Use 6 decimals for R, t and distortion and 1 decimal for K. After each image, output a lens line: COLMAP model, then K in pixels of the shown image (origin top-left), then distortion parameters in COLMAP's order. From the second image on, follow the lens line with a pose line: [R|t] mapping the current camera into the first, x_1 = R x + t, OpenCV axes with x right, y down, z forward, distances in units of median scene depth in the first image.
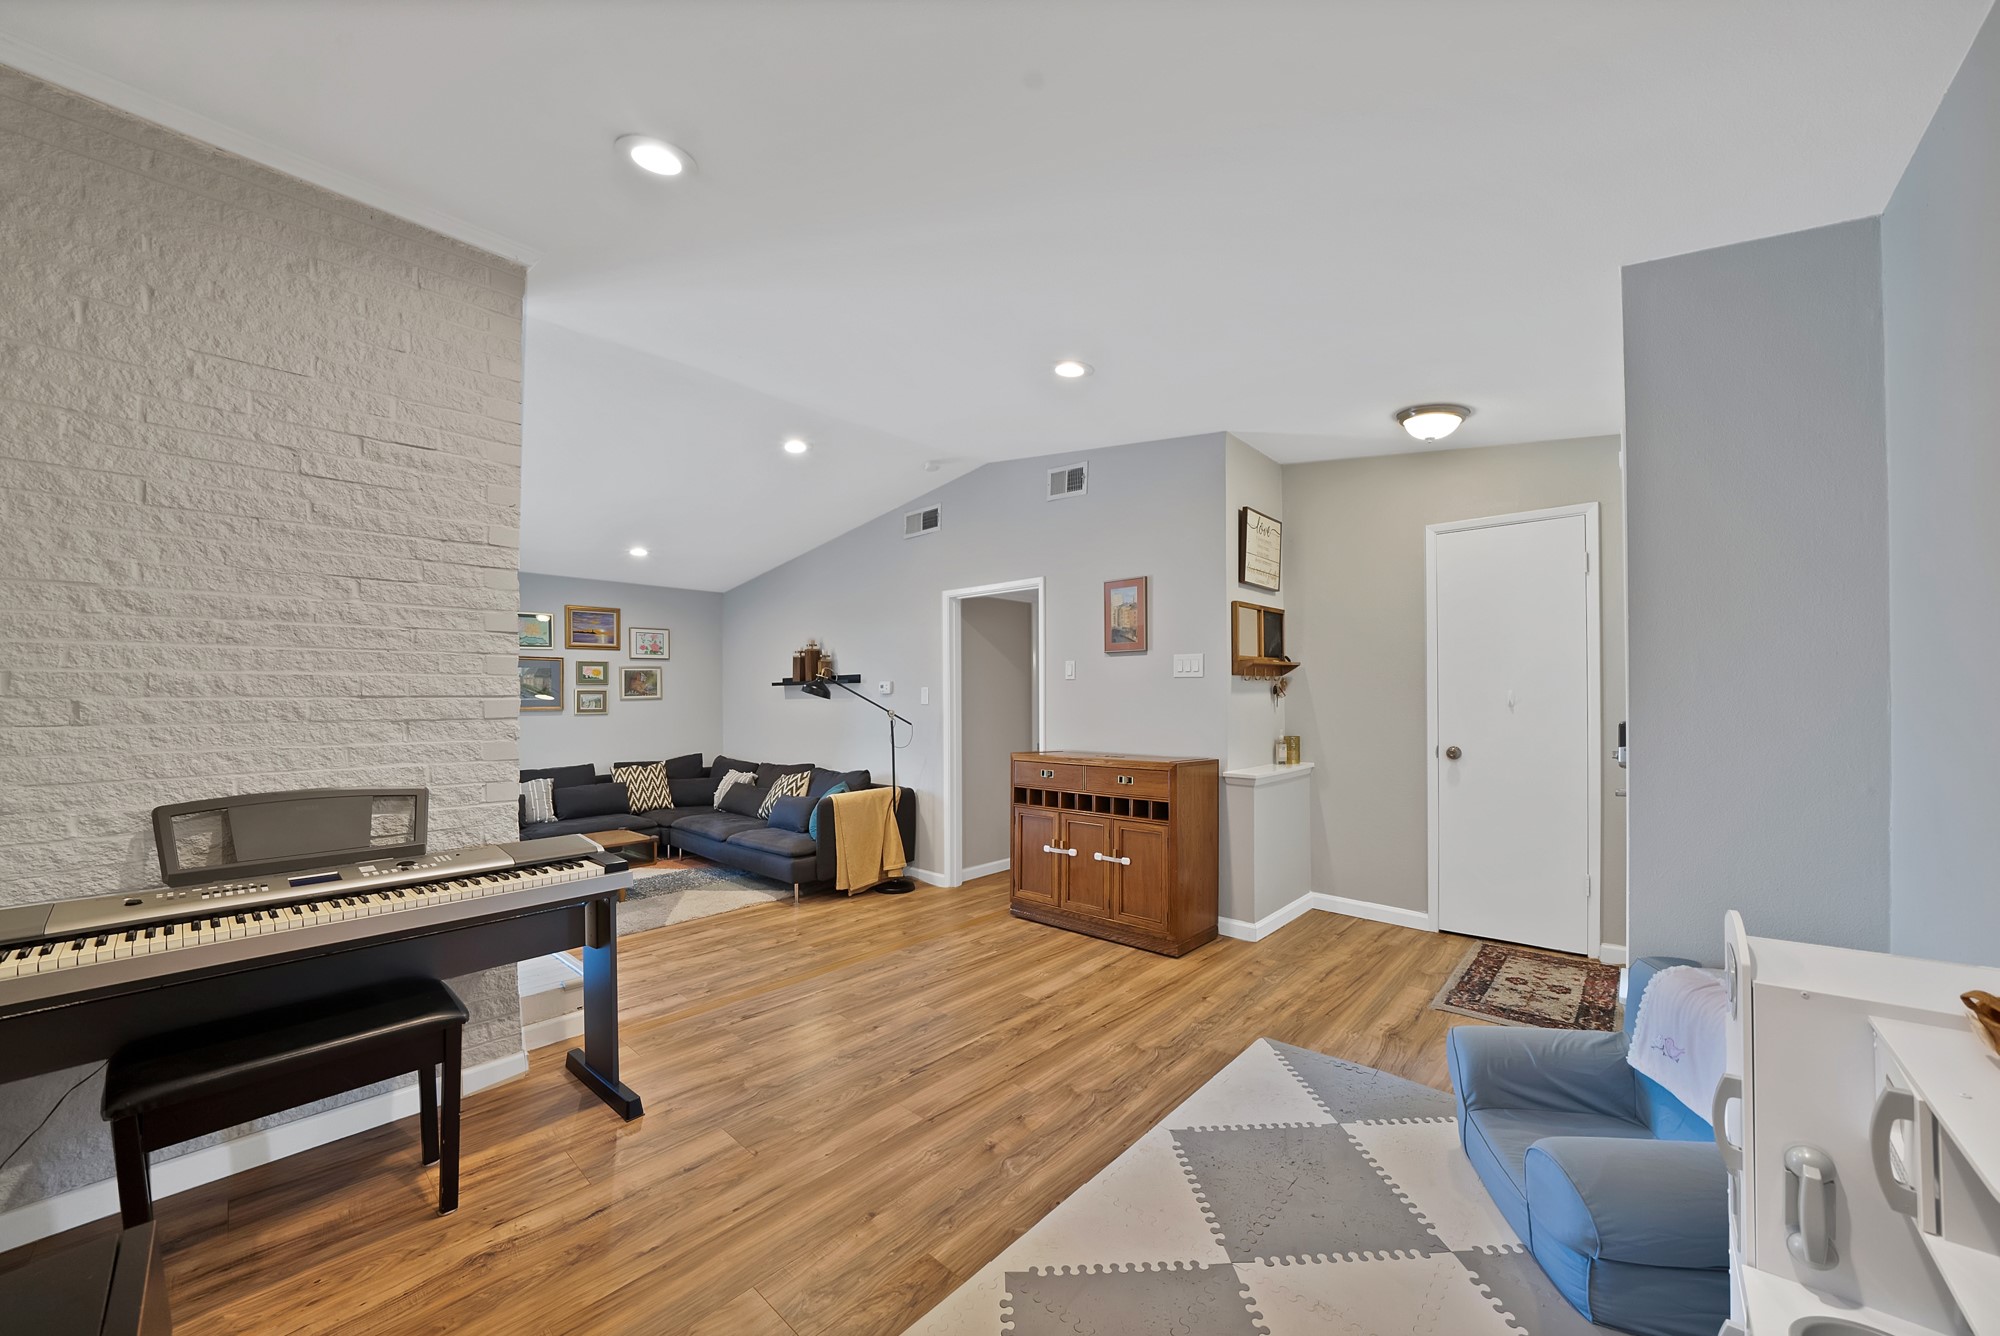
lens RADIAL K [[719.9, 0, 983.5], [0, 719.9, 692.2], [0, 0, 1]] dist [-0.012263, 0.000050]
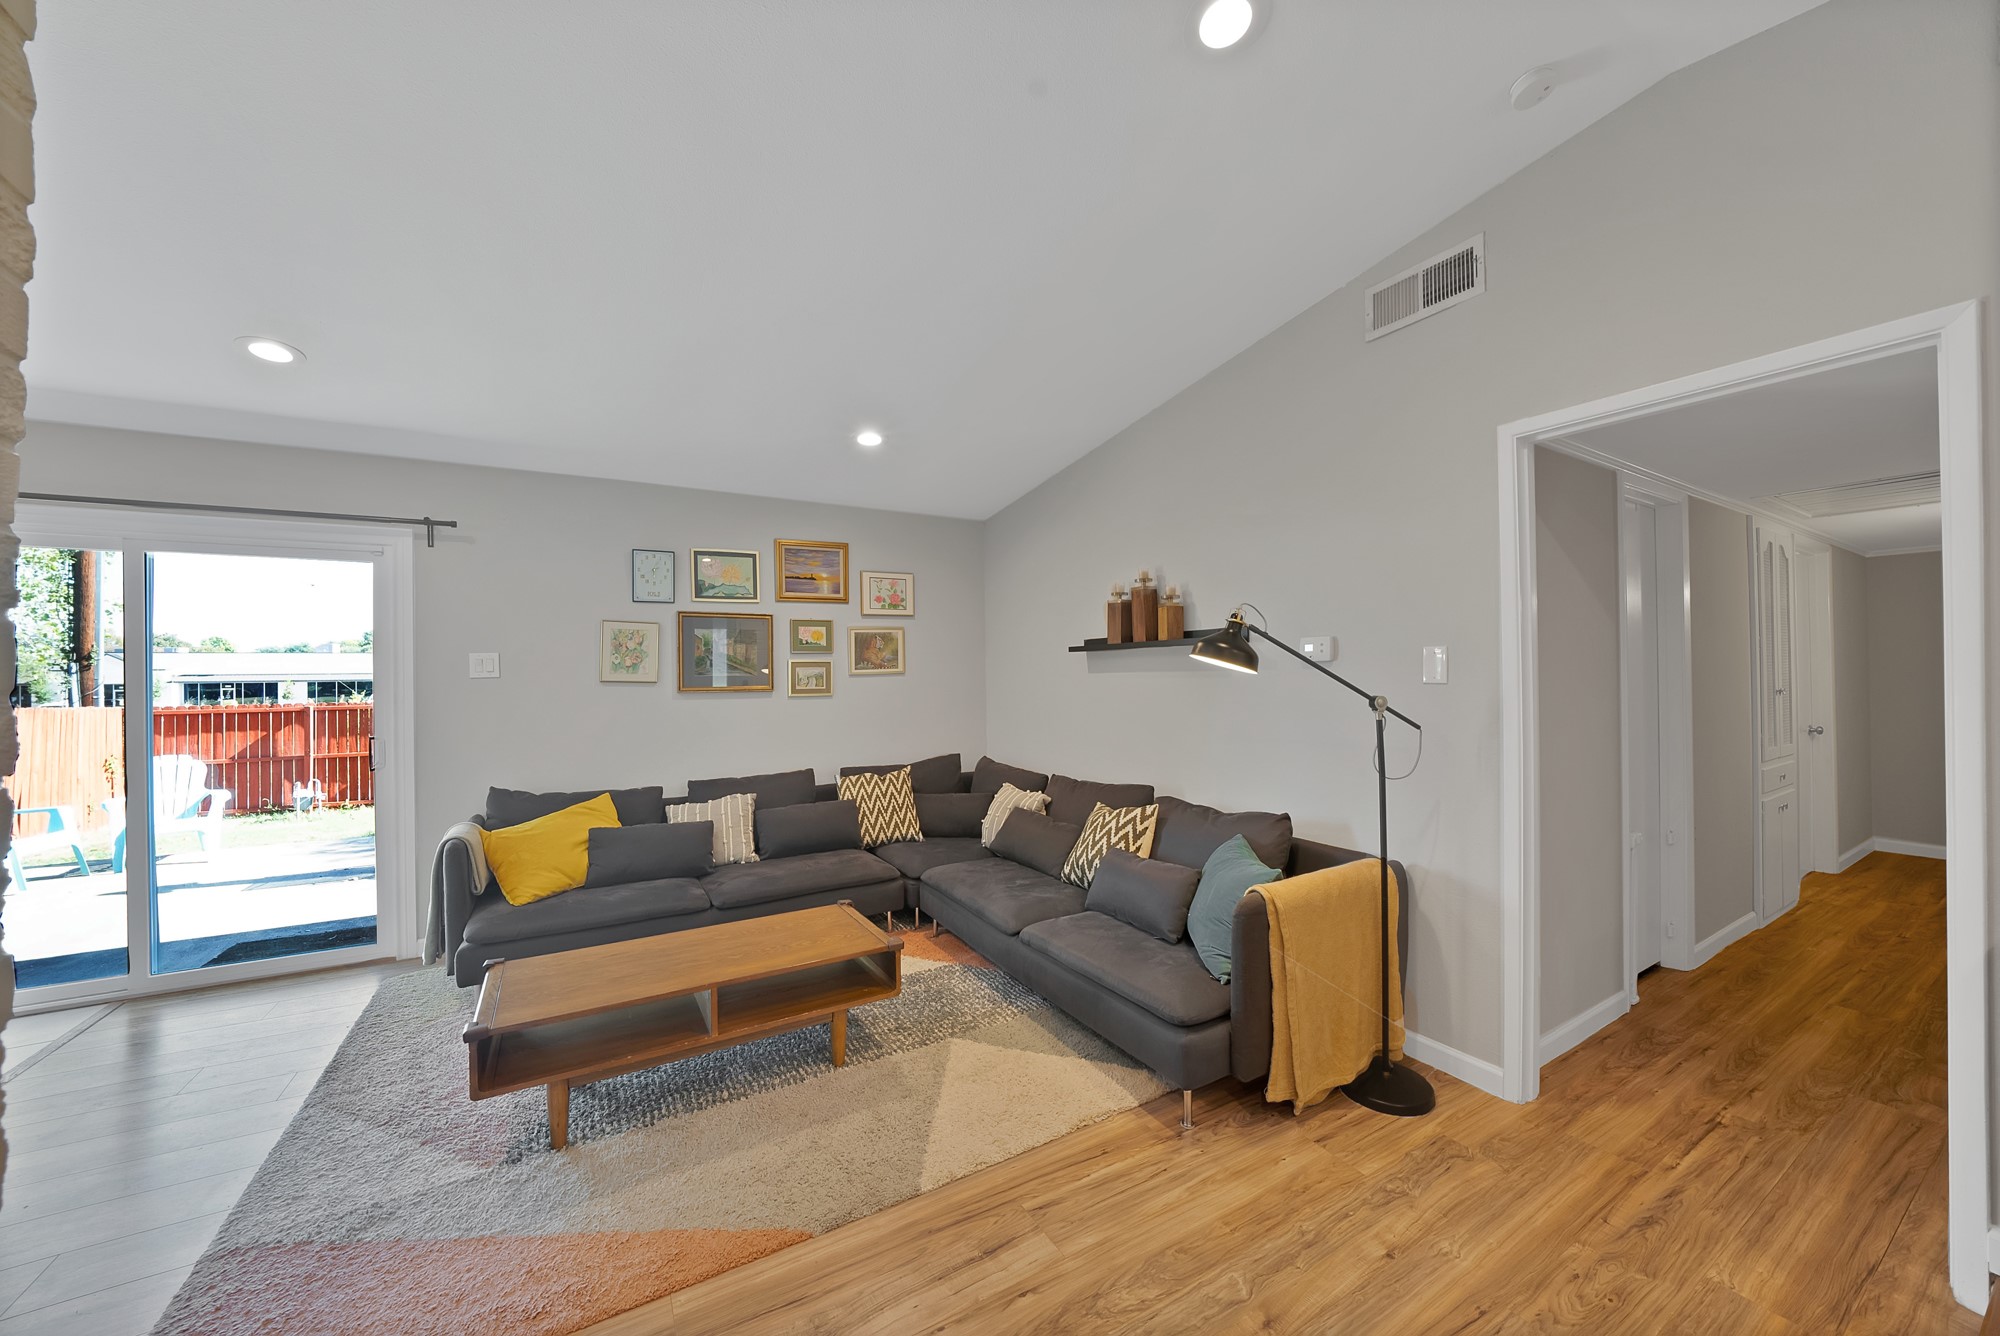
lens RADIAL K [[709.7, 0, 993.2], [0, 709.7, 669.3], [0, 0, 1]] dist [-0.019504, 0.000049]
pose [[0.957574, -0.004841, -0.288148, -0.208090], [0.005685, 0.999982, 0.002091, 0.005090], [0.288132, -0.003640, 0.957584, 0.454947]]
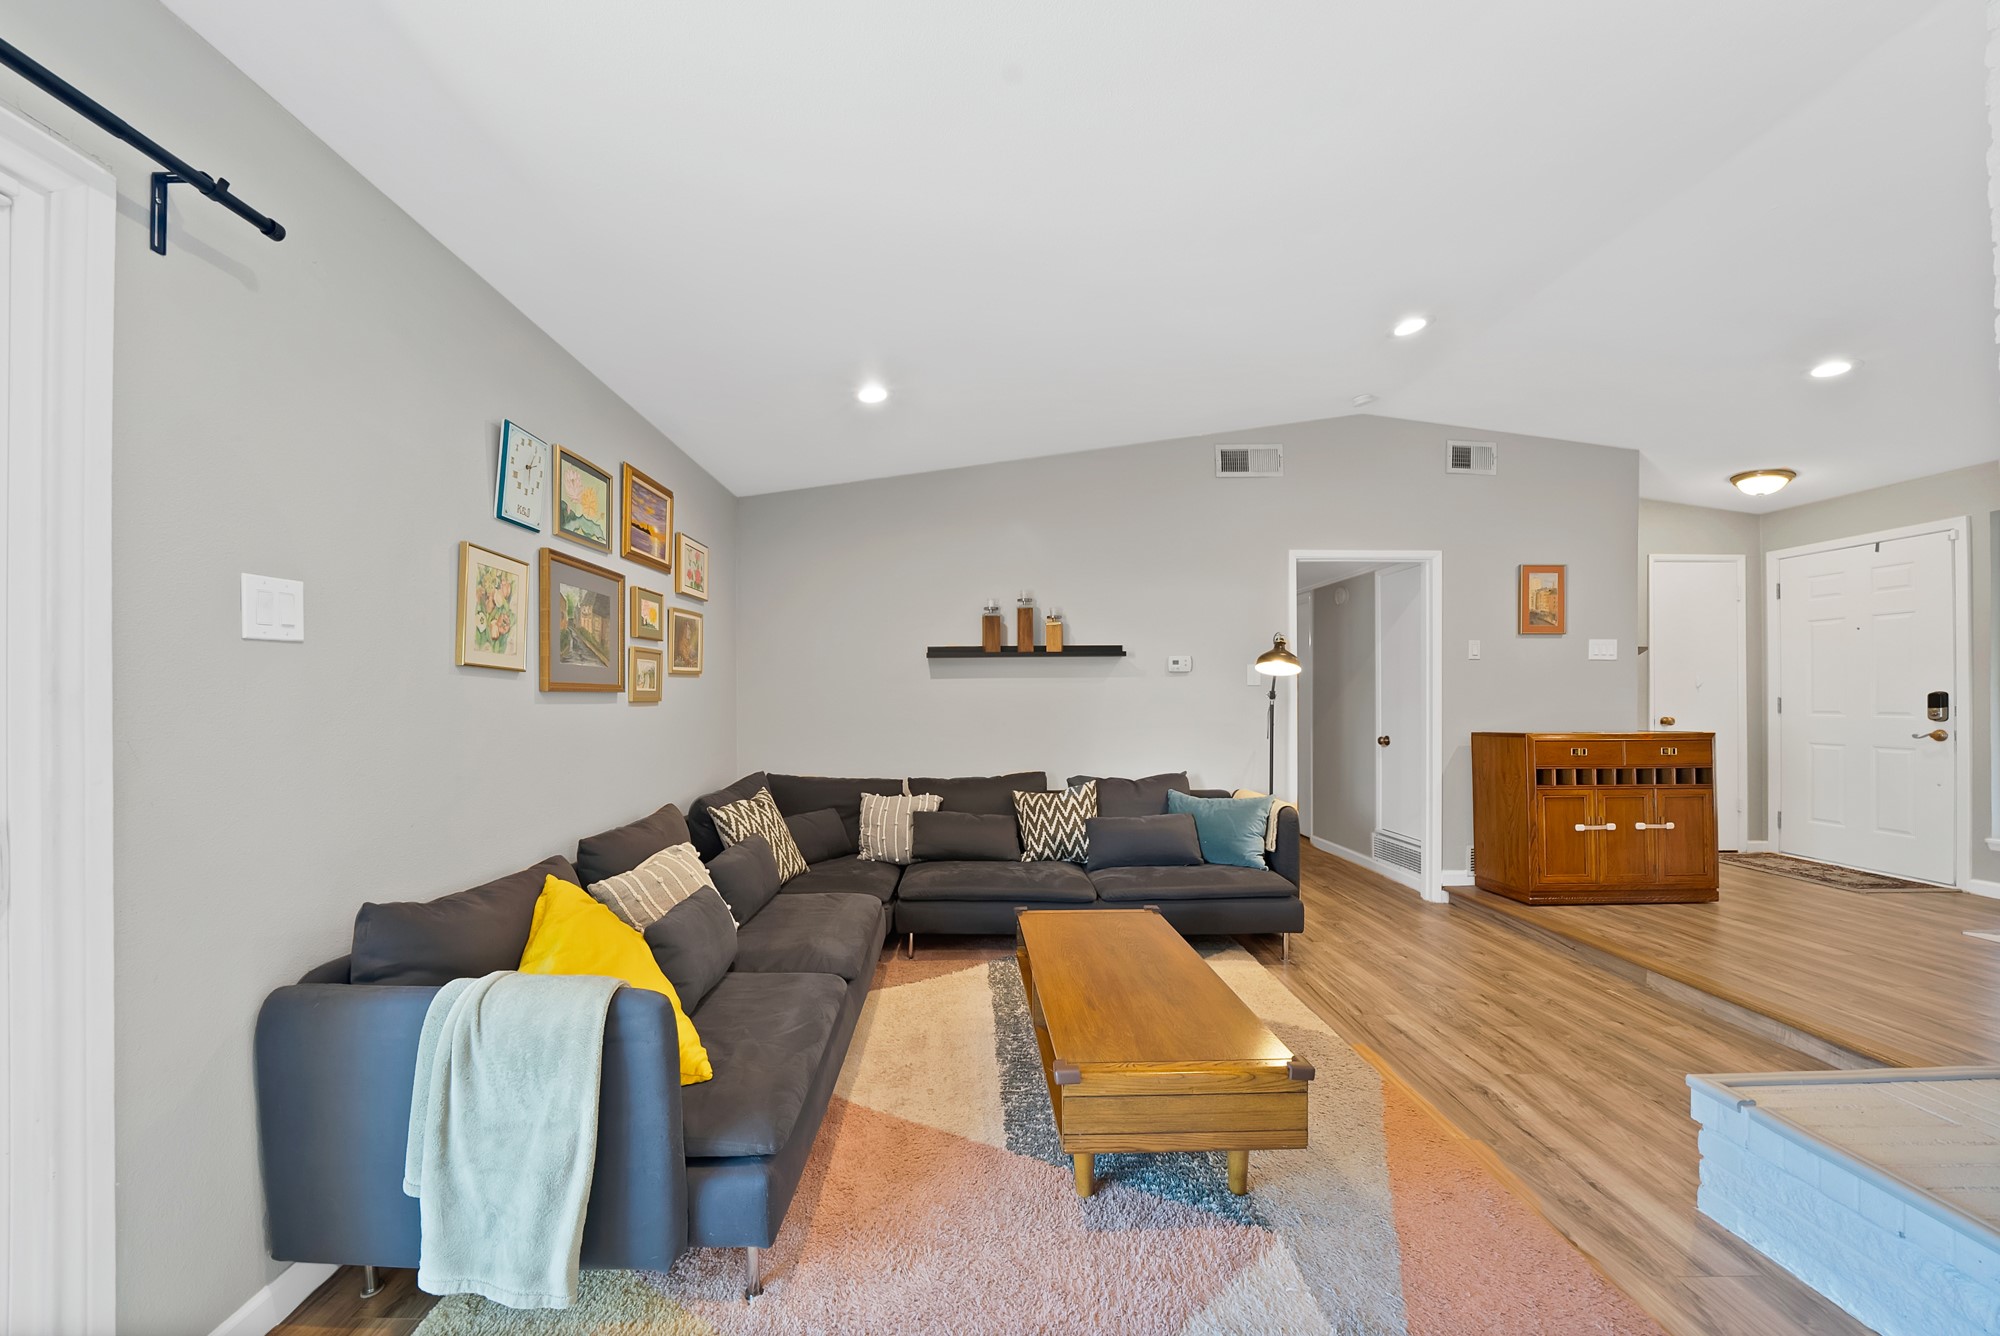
lens RADIAL K [[721.5, 0, 959.3], [0, 721.5, 695.4], [0, 0, 1]] dist [-0.020891, 0.000468]
pose [[0.740663, 0.006024, 0.671850, -0.817590], [-0.007286, 0.999973, -0.000934, 0.029237], [-0.671837, -0.004203, 0.740687, 0.579801]]
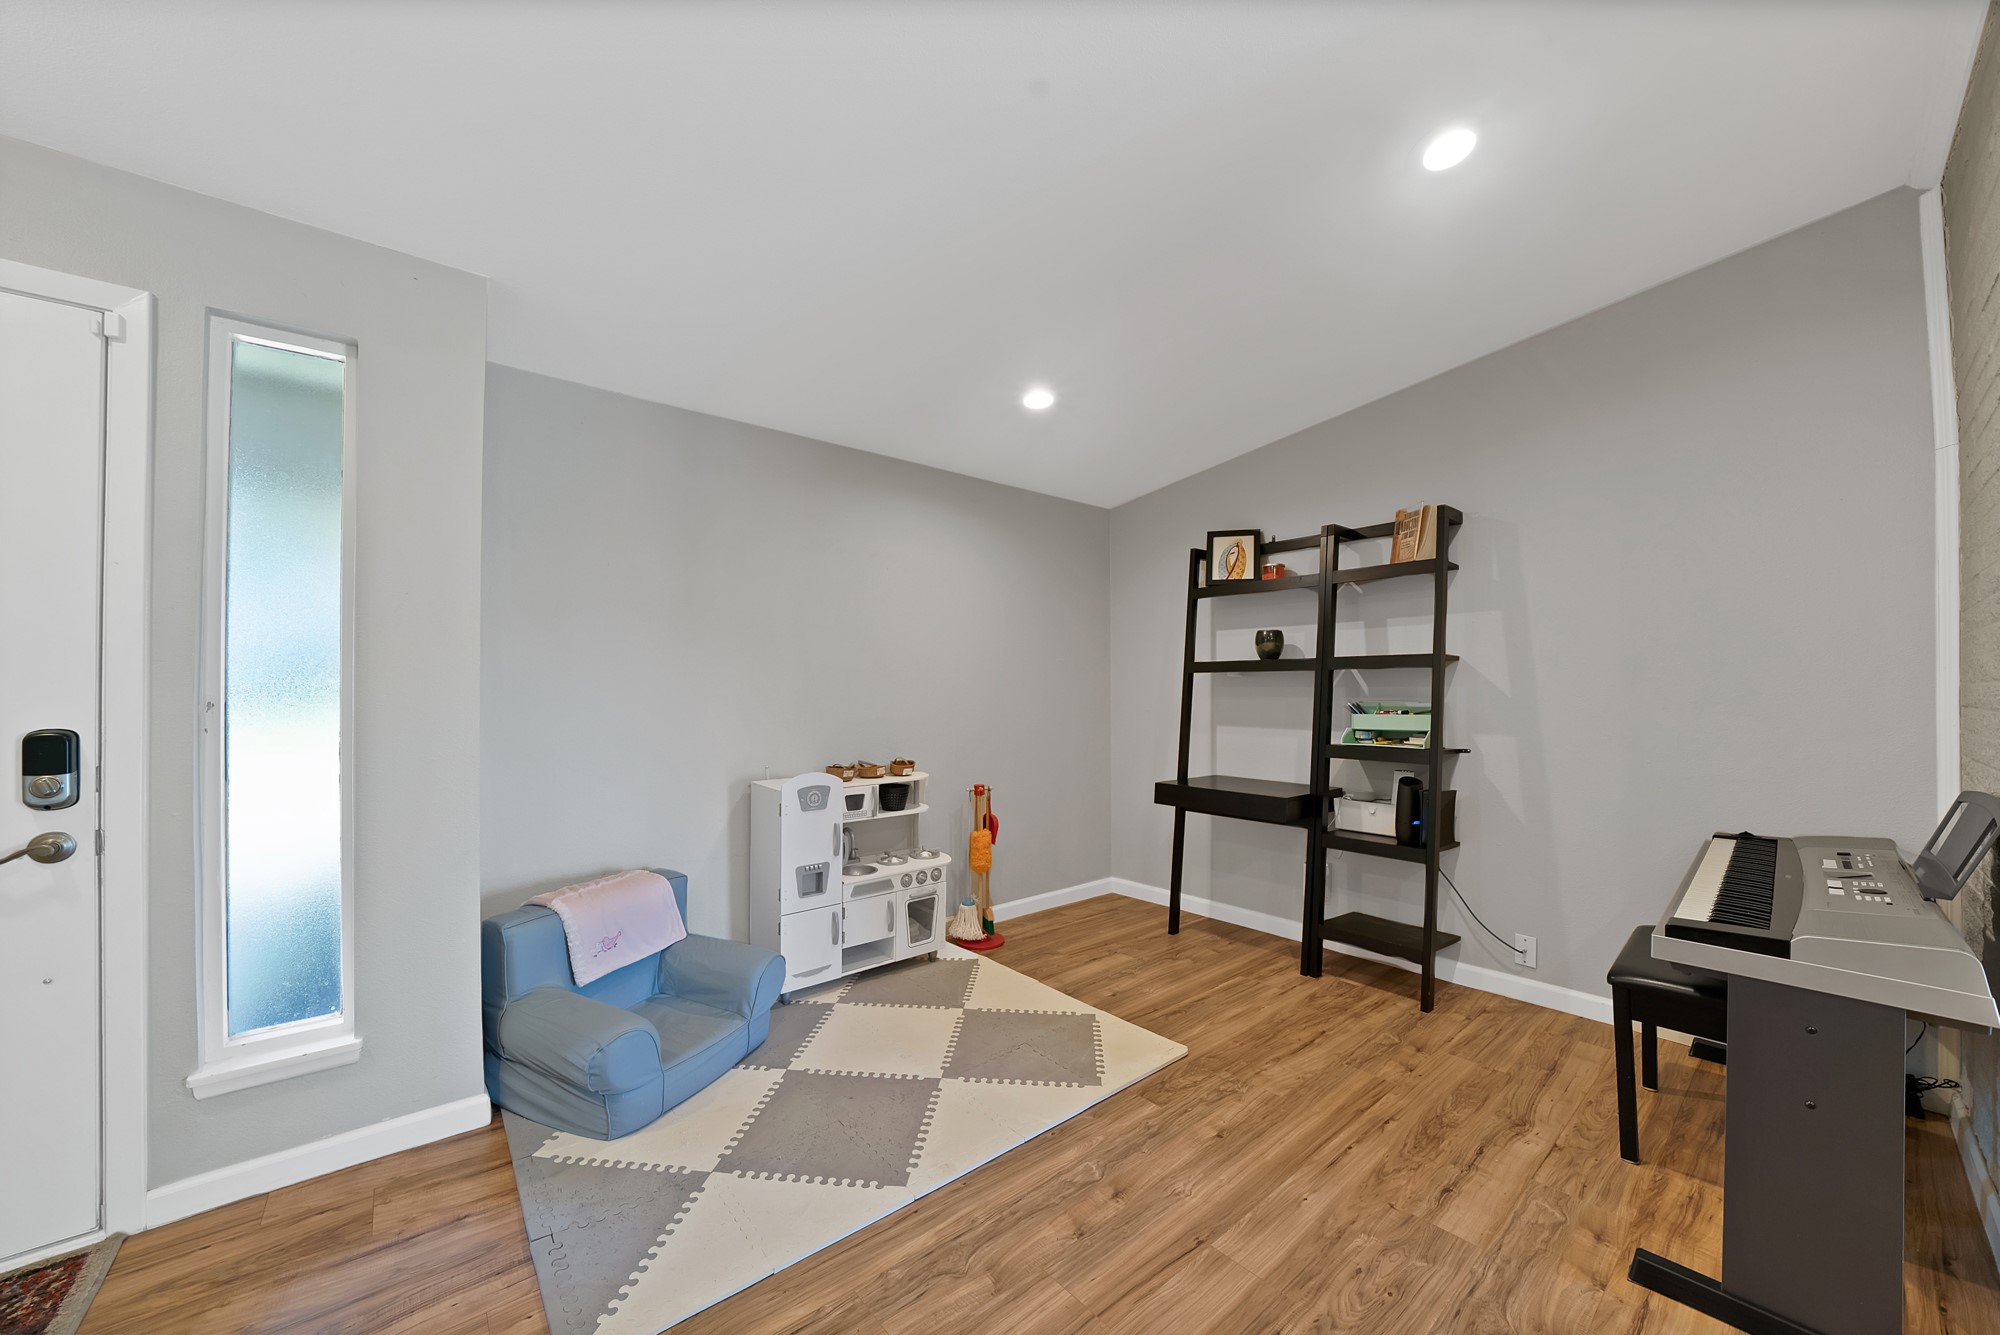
lens RADIAL K [[710.0, 0, 997.5], [0, 710.0, 680.8], [0, 0, 1]] dist [-0.020956, 0.000014]
pose [[-0.992813, 0.010749, 0.119192, 0.015866], [0.008739, 0.999811, -0.017373, 0.007072], [-0.119356, -0.016207, -0.992719, 0.645304]]
